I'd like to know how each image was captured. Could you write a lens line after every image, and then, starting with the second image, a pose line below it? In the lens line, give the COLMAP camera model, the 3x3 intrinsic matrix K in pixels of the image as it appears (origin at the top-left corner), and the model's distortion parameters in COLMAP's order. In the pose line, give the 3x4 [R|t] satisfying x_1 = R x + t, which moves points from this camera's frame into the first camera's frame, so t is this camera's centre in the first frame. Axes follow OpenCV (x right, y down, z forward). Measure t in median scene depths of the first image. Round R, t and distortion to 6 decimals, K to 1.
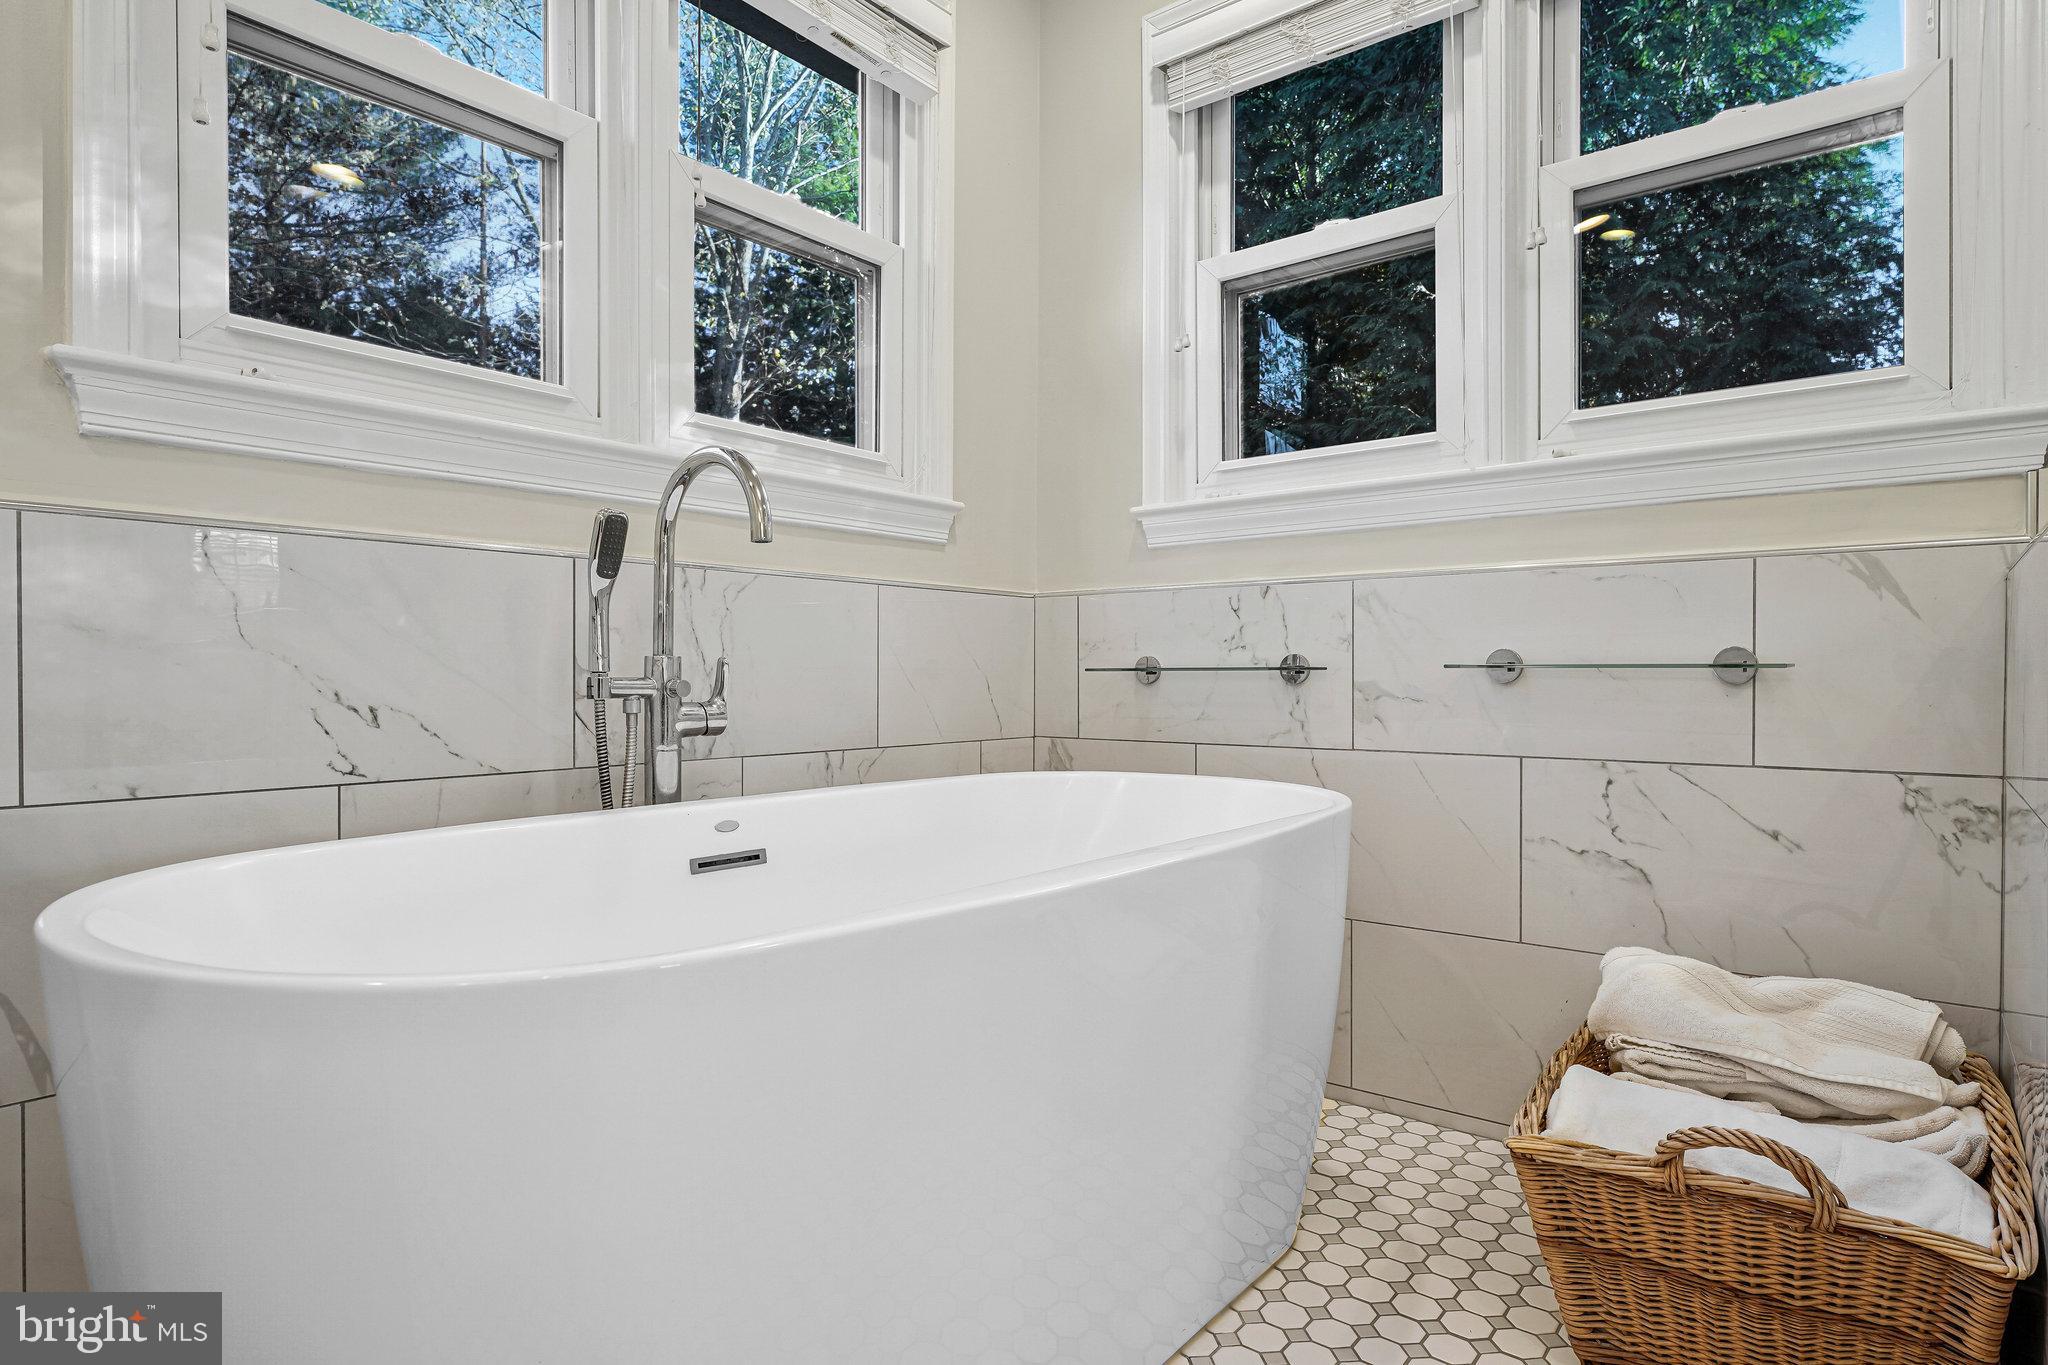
lens RADIAL K [[1107.5, 0, 1026.1], [0, 1107.5, 689.2], [0, 0, 1]] dist [0.000483, -0.000295]
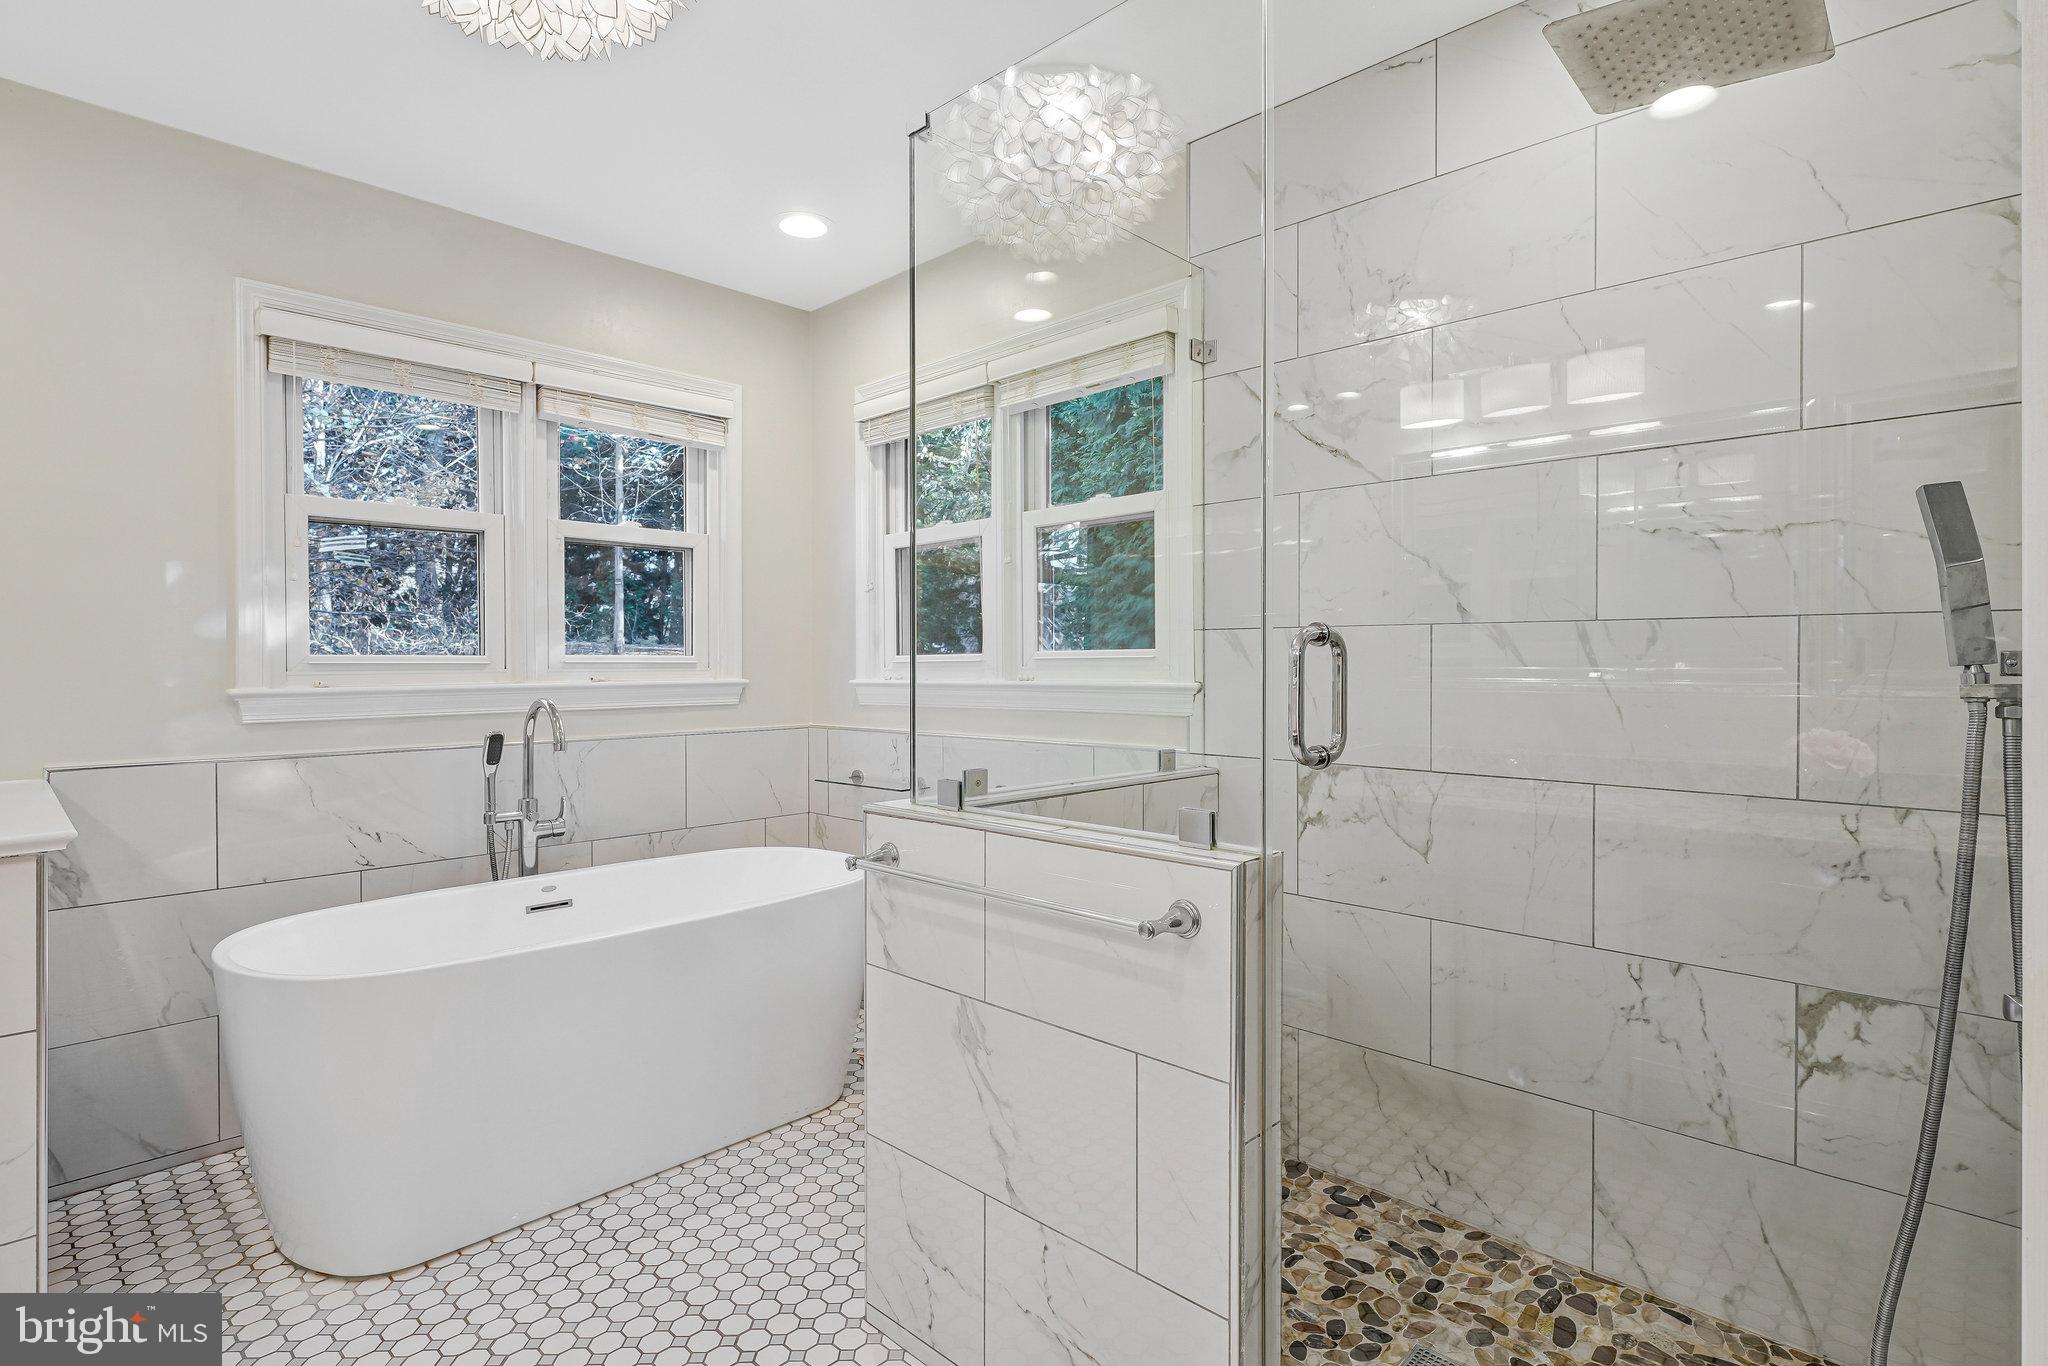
lens RADIAL K [[995.1, 0, 1023.0], [0, 995.1, 670.0], [0, 0, 1]] dist [0.002274, -0.001168]
pose [[0.996593, -0.004674, -0.082343, 0.631260], [0.003955, 0.999953, -0.008896, -0.217098], [0.082380, 0.008540, 0.996564, -0.628243]]
